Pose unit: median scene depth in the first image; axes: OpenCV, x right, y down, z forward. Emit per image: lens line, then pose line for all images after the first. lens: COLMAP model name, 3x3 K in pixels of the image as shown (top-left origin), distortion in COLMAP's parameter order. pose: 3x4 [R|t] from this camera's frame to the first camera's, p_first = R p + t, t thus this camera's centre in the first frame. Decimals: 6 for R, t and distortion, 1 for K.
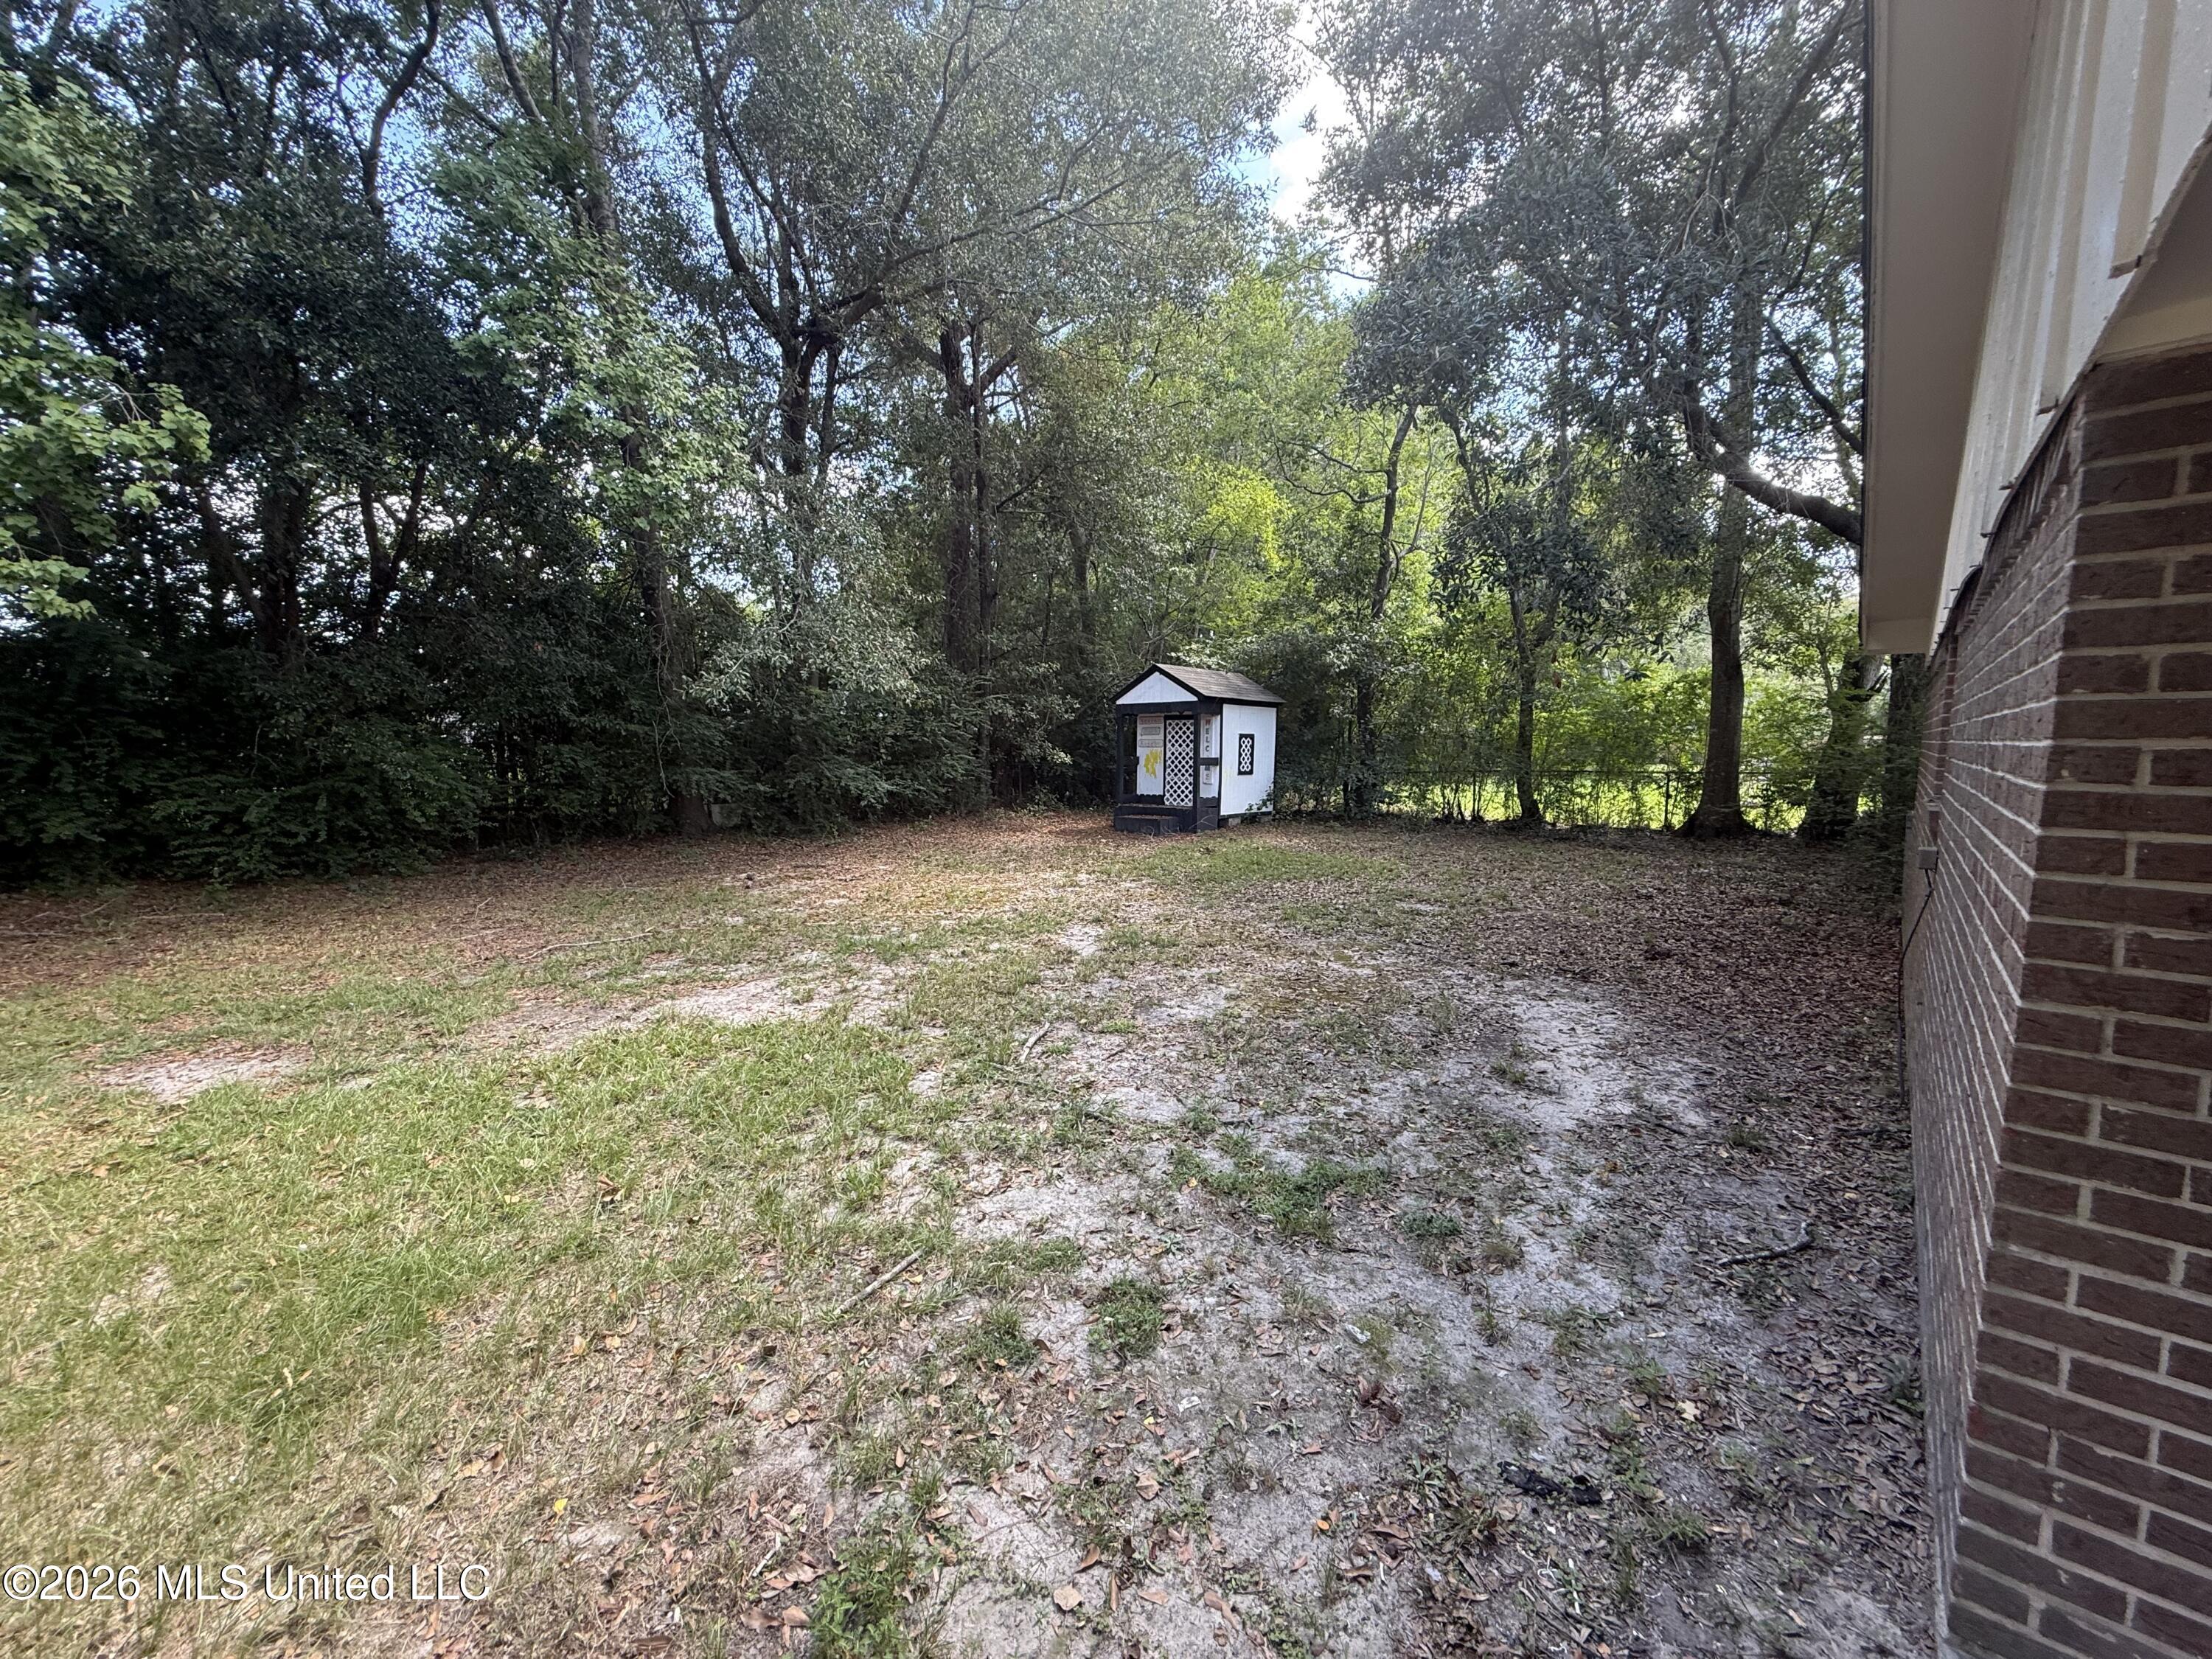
lens RADIAL K [[882.1, 0, 1106.0], [0, 882.1, 829.5], [0, 0, 1]] dist [-0.000132, -0.000618]
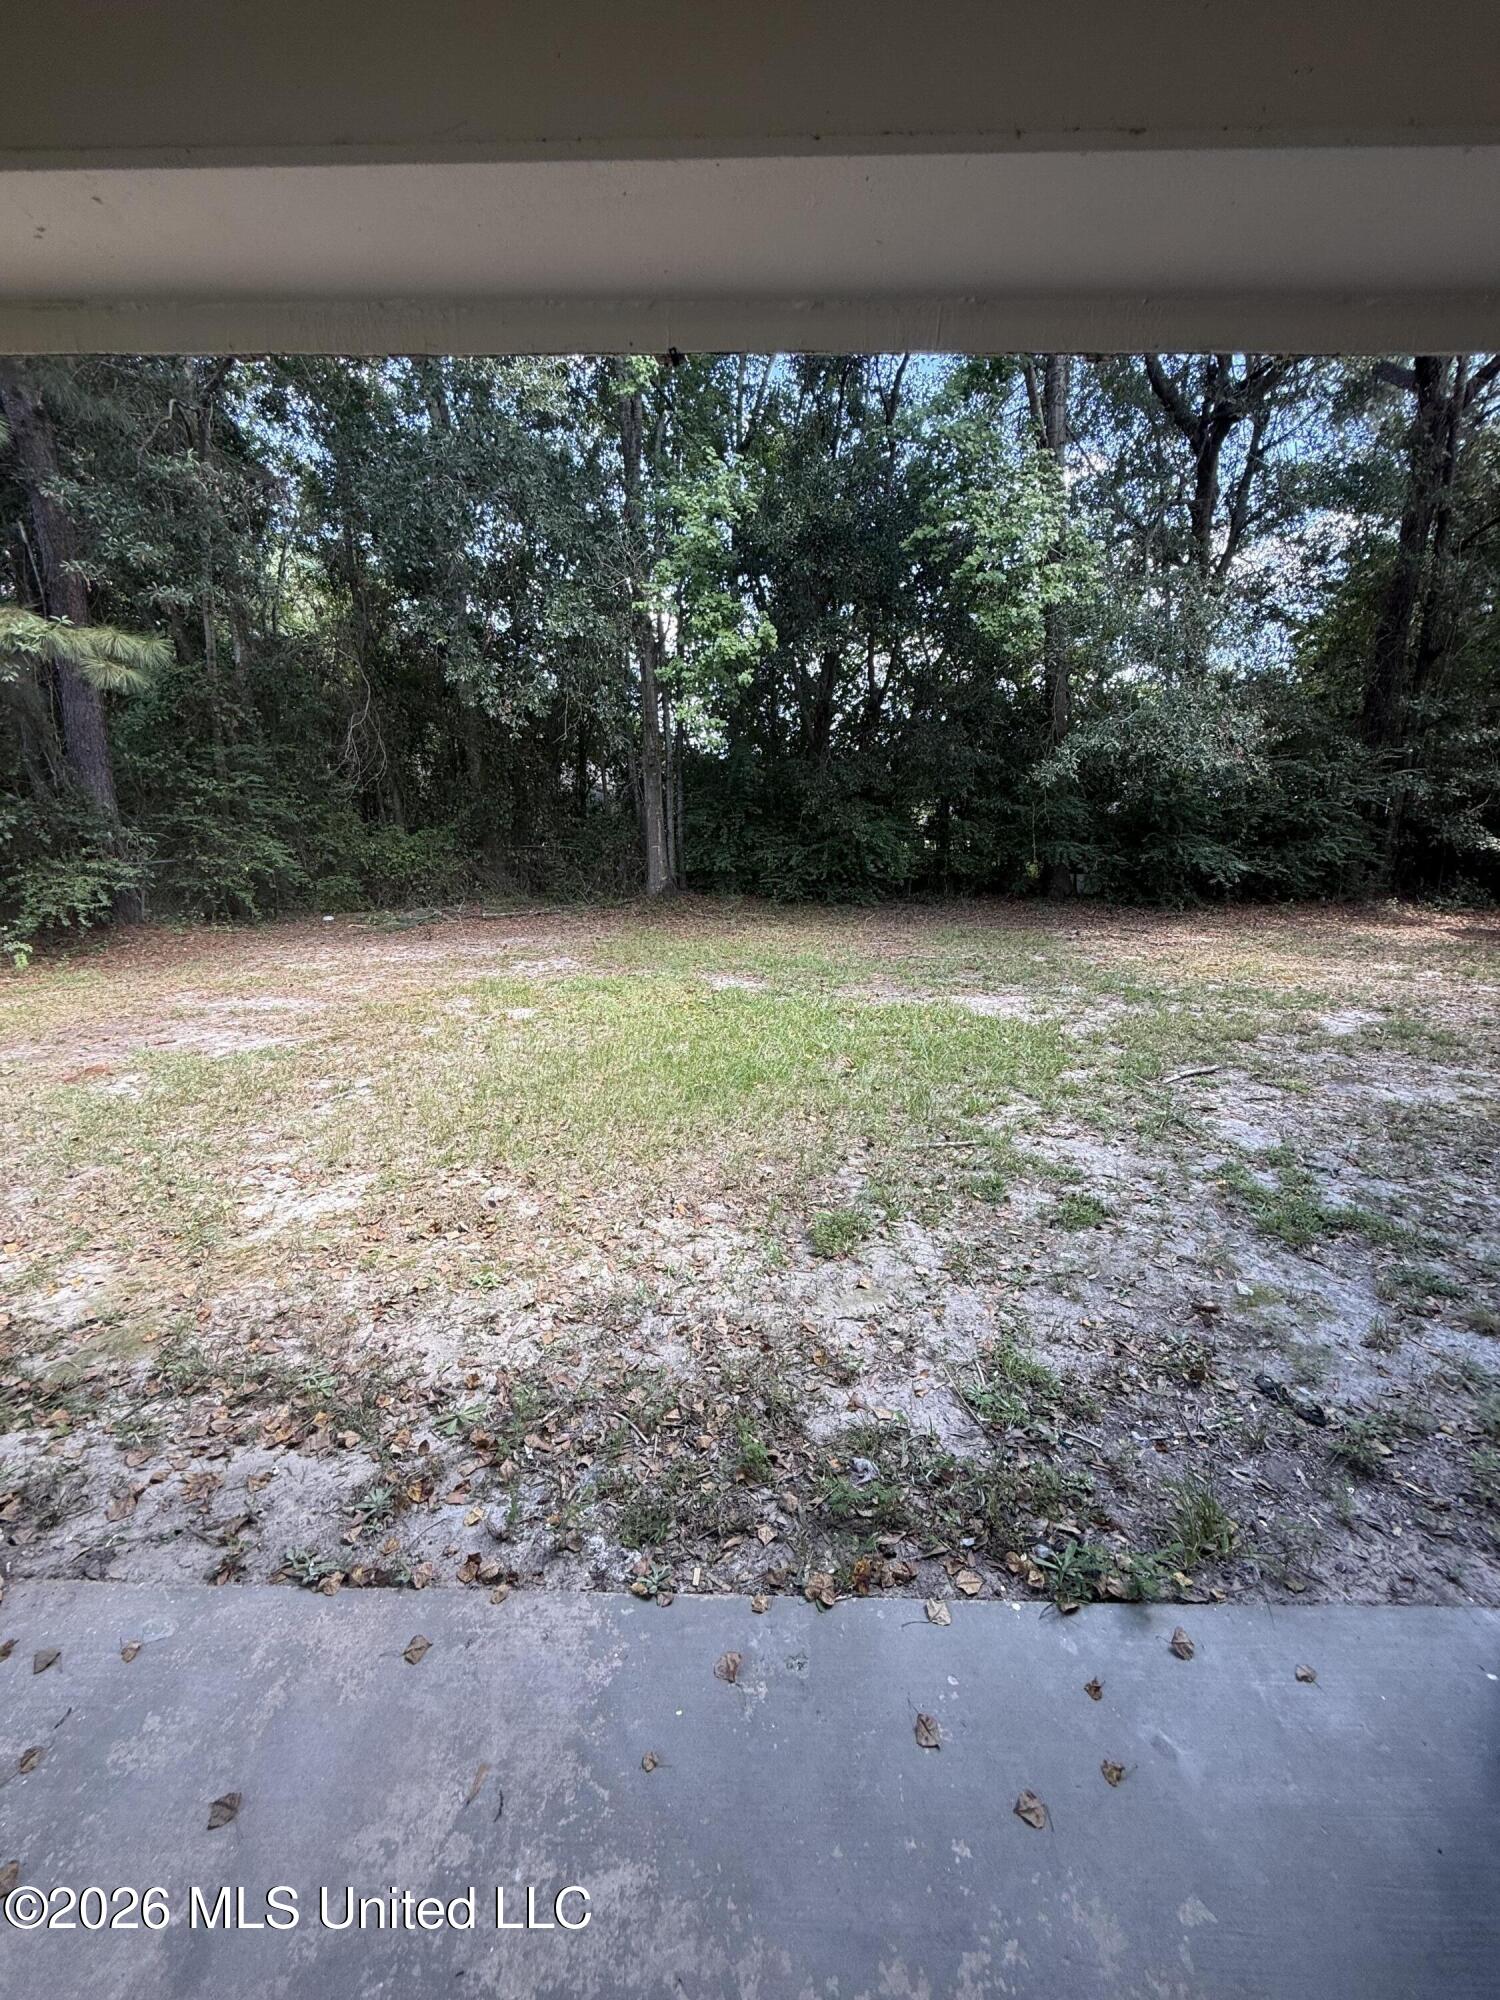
lens RADIAL K [[797.6, 0, 750.1], [0, 797.6, 997.0], [0, 0, 1]] dist [-0.000132, -0.000618]
pose [[0.643110, 0.171004, -0.746437, 0.378146], [-0.086389, 0.984726, 0.151165, 0.039199], [0.760886, -0.032732, 0.648060, -0.143762]]
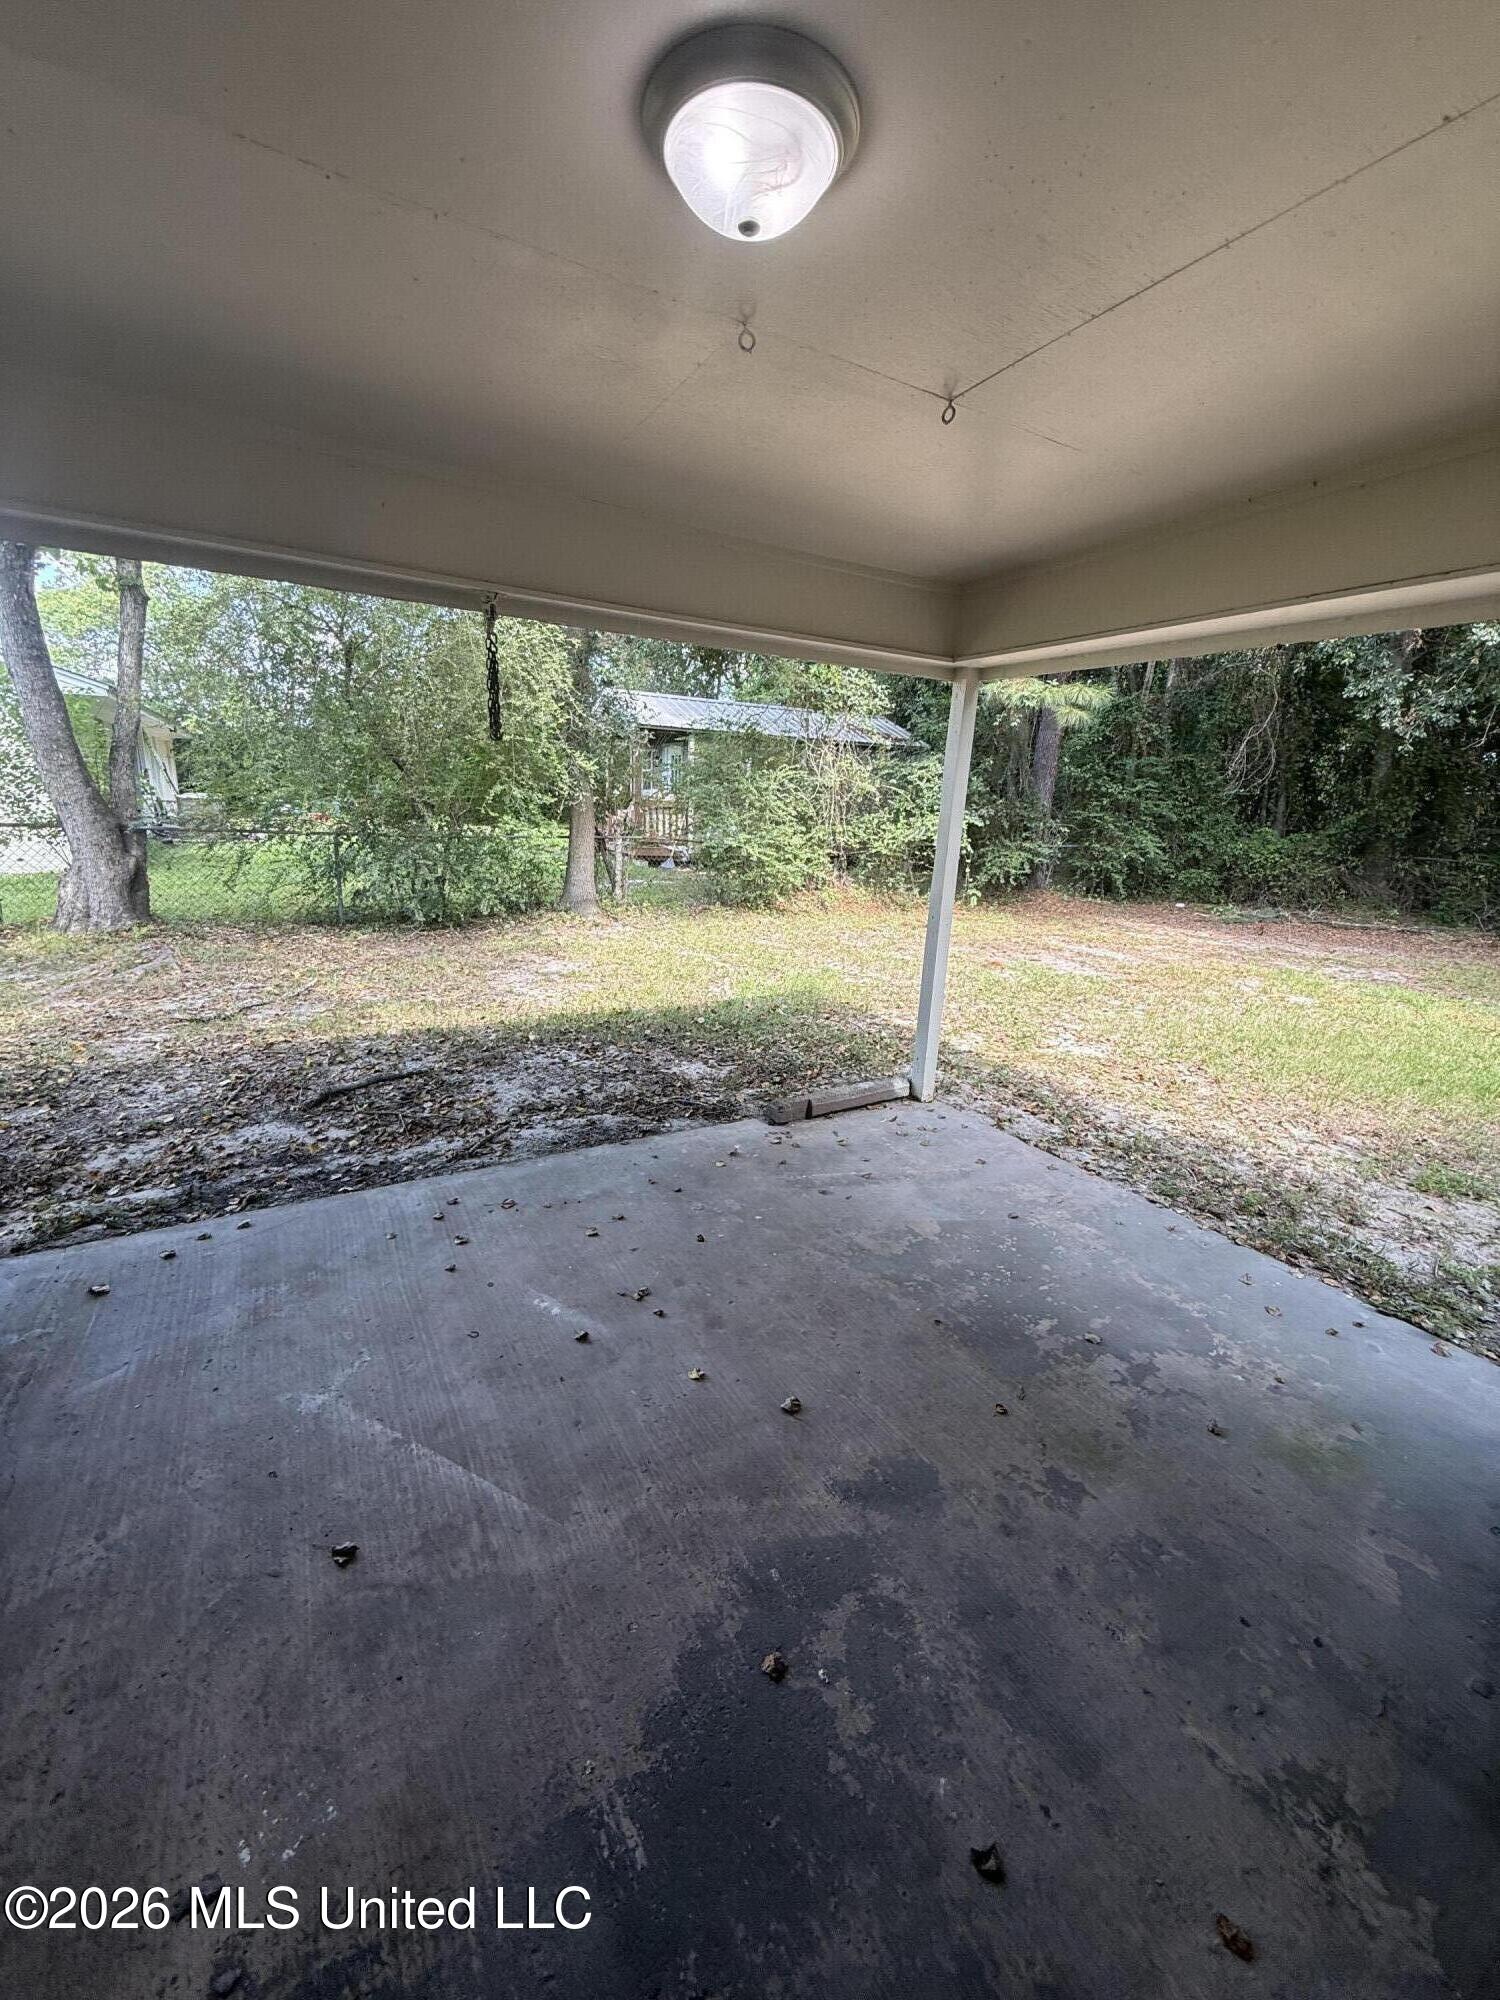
lens RADIAL K [[797.6, 0, 750.1], [0, 797.6, 997.0], [0, 0, 1]] dist [-0.000132, -0.000618]
pose [[-0.308897, 0.223376, -0.924492, 0.983137], [-0.140030, 0.950755, 0.276509, 0.020007], [0.940731, 0.214869, -0.262406, -0.159008]]
